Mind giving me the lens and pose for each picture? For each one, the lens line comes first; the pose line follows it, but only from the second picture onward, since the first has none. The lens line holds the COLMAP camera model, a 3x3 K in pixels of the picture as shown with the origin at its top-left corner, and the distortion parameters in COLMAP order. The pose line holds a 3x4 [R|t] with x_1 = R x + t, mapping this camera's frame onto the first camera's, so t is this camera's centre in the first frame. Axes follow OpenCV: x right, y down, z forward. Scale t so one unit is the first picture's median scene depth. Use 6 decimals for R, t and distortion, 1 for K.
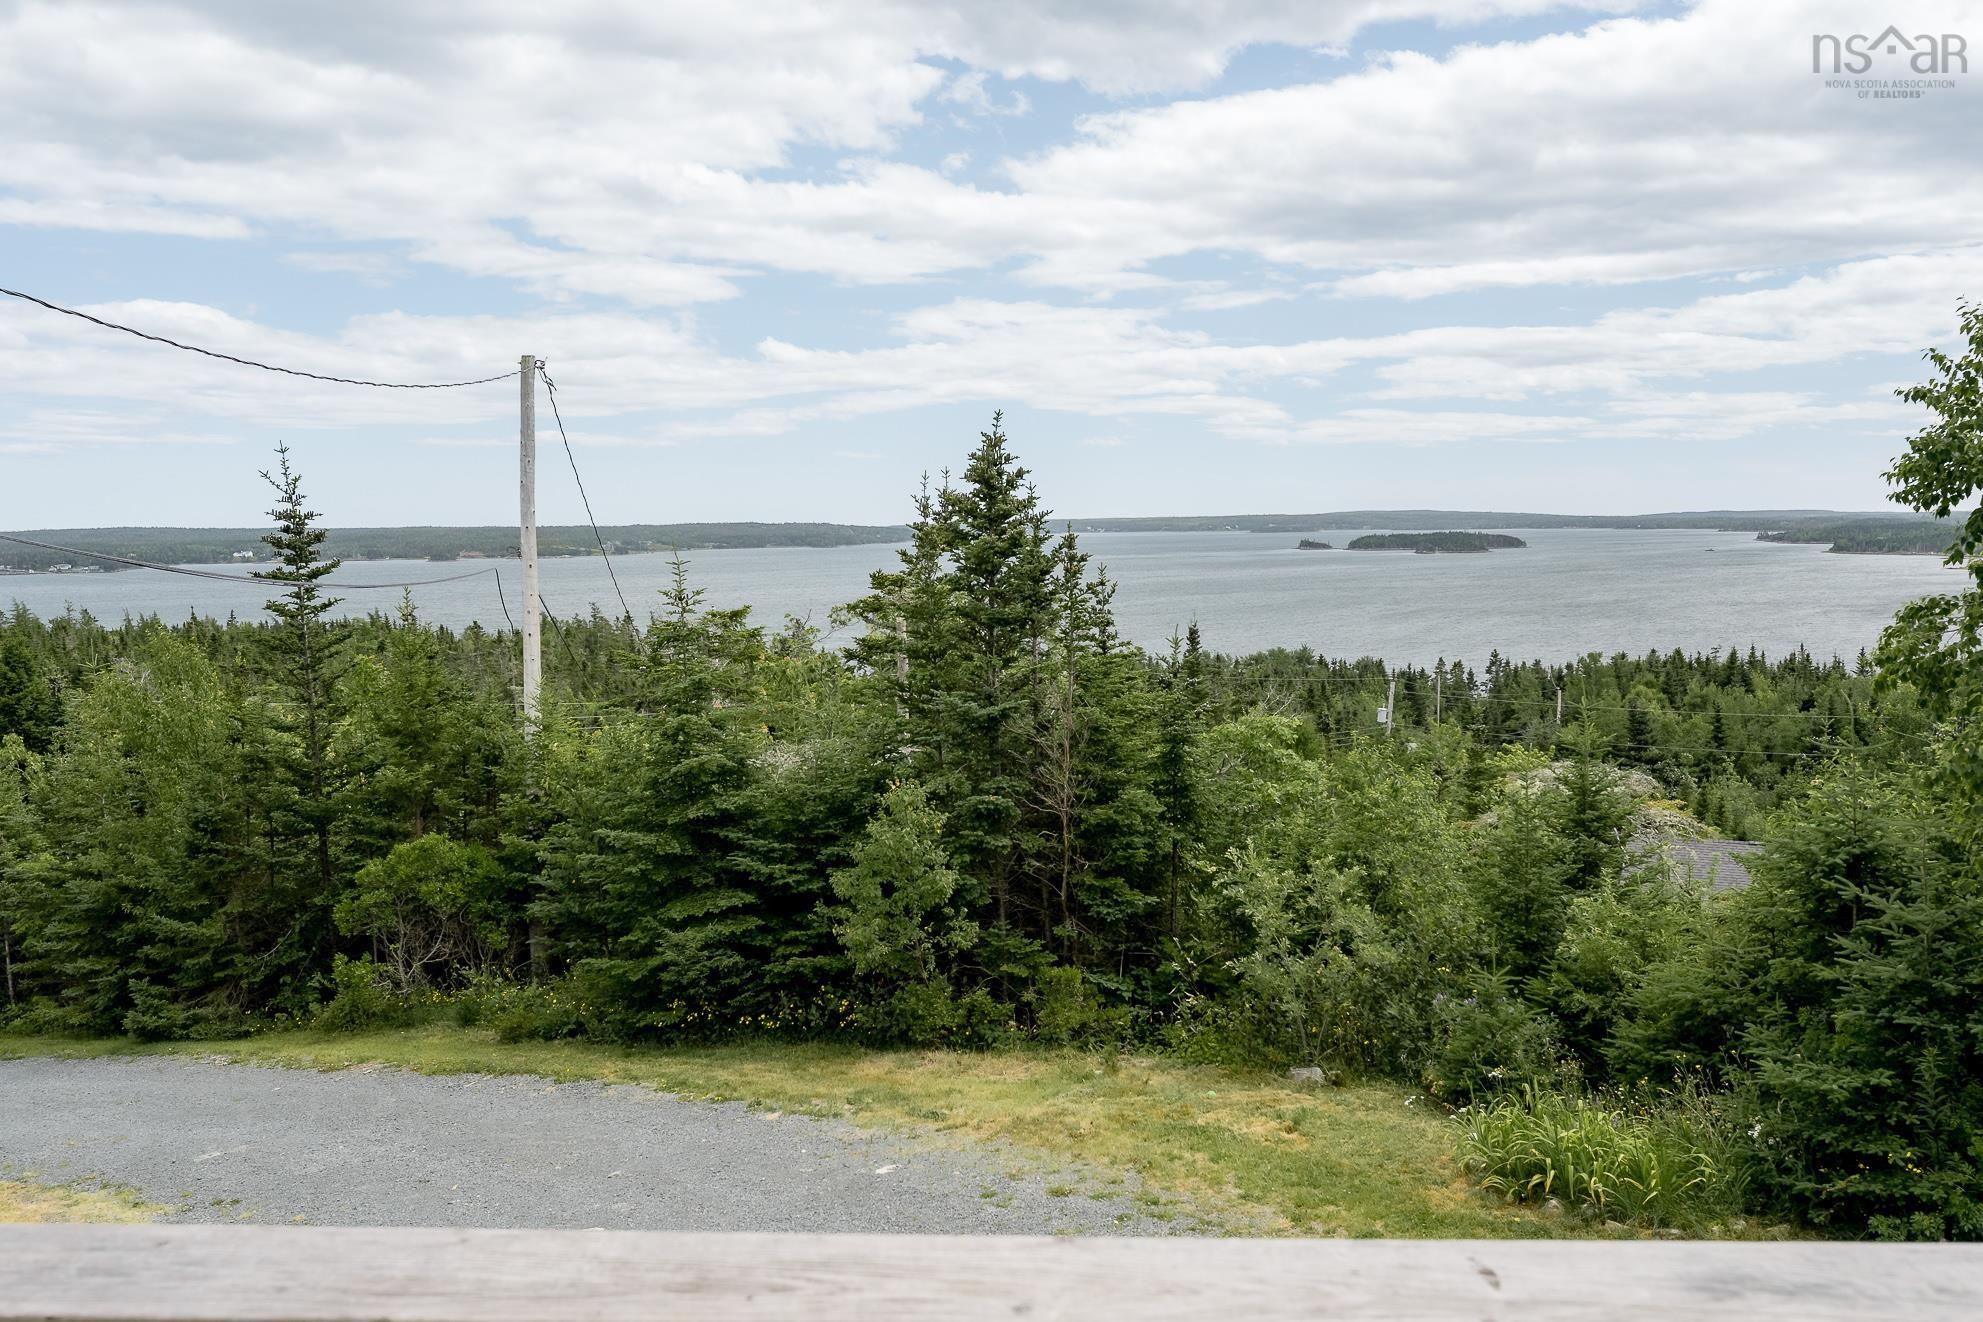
lens RADIAL K [[1734.3, 0, 916.1], [0, 1734.3, 673.7], [0, 0, 1]] dist [-0.001362, 0.018314]
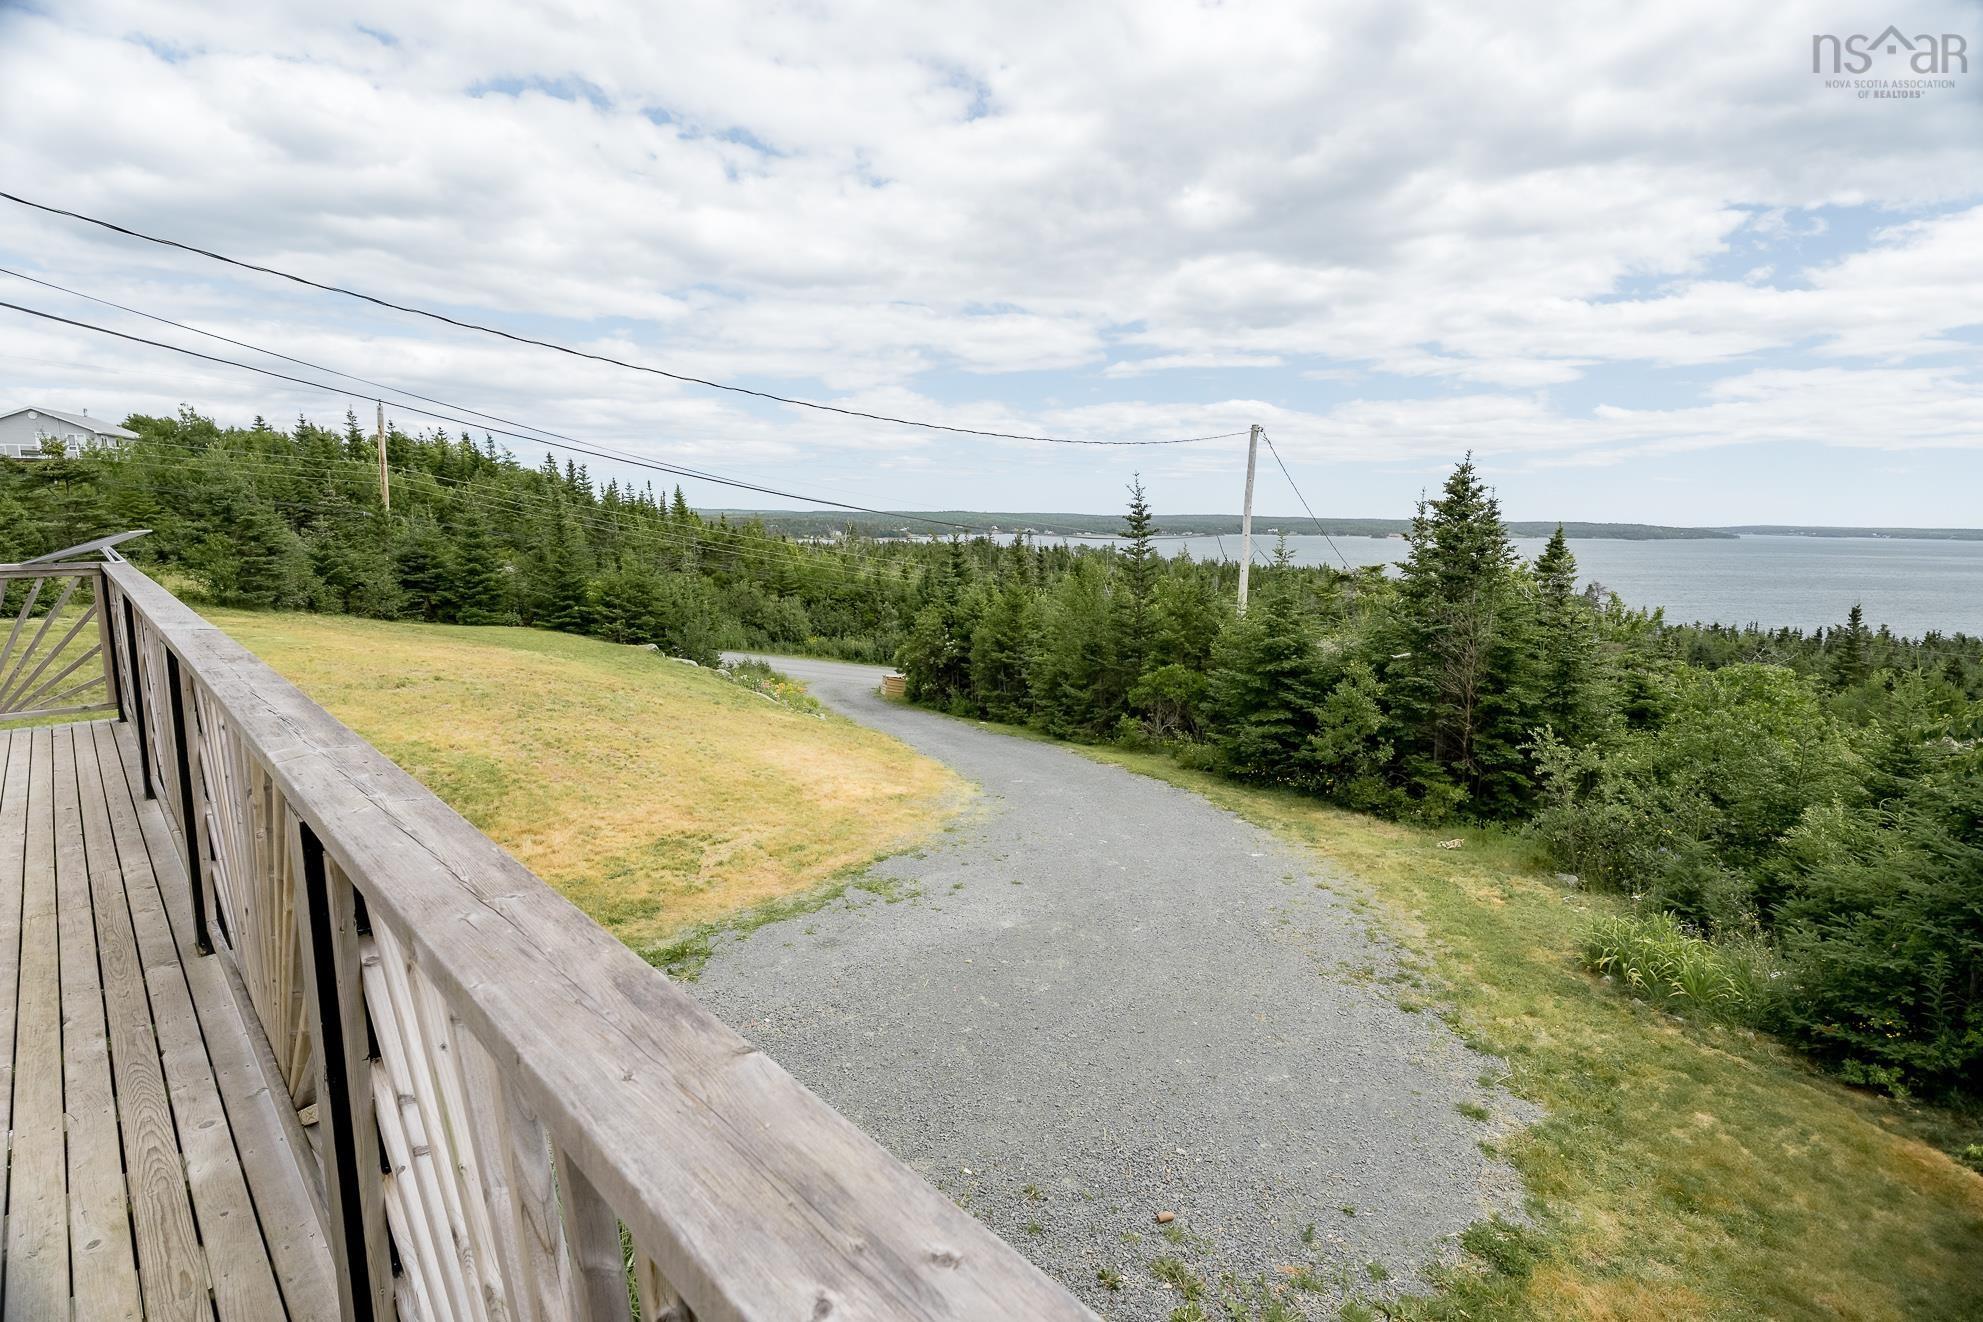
lens RADIAL K [[908.2, 0, 978.0], [0, 908.2, 655.3], [0, 0, 1]] dist [-0.019871, 0.005016]
pose [[0.758064, 0.123245, -0.640429, 0.180832], [-0.080088, 0.992142, 0.096130, -0.002062], [0.647244, -0.021582, 0.761978, 0.024354]]
